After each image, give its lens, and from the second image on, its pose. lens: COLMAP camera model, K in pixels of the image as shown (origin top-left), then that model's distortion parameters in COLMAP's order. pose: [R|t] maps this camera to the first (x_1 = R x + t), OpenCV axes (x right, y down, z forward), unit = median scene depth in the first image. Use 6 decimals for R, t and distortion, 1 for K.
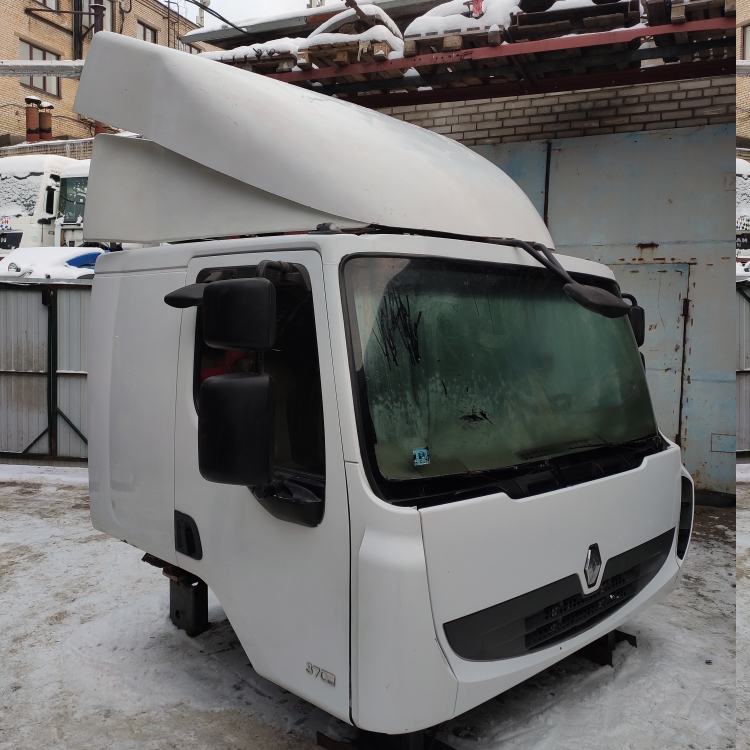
lens RADIAL K [[728.7, 0, 361.4], [0, 728.7, 378.2], [0, 0, 1]] dist [0.106571, -0.130155]
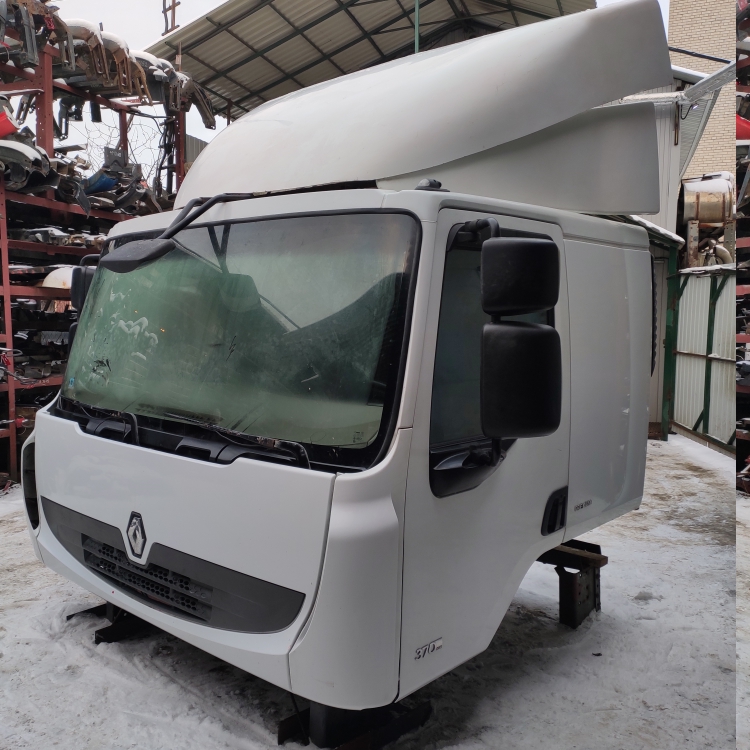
lens RADIAL K [[758.4, 0, 373.8], [0, 758.4, 346.4], [0, 0, 1]] dist [0.011530, 0.014970]
pose [[0.059973, 0.037320, -0.997502, 0.599579], [-0.073410, 0.996760, 0.032879, -0.020563], [0.995497, 0.071255, 0.062518, 0.563196]]
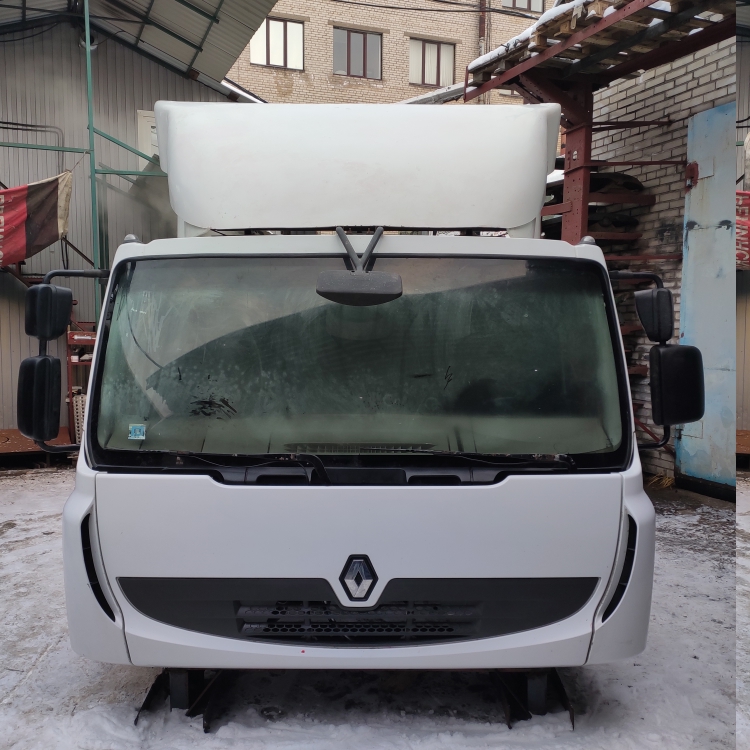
lens RADIAL K [[753.1, 0, 375.0], [0, 753.1, 375.0], [0, 0, 1]] dist [0.040528, -0.006037]
pose [[0.716164, 0.034399, -0.697084, 0.445410], [-0.039711, 0.999175, 0.008508, -0.002668], [0.696802, 0.021589, 0.716939, 0.155029]]
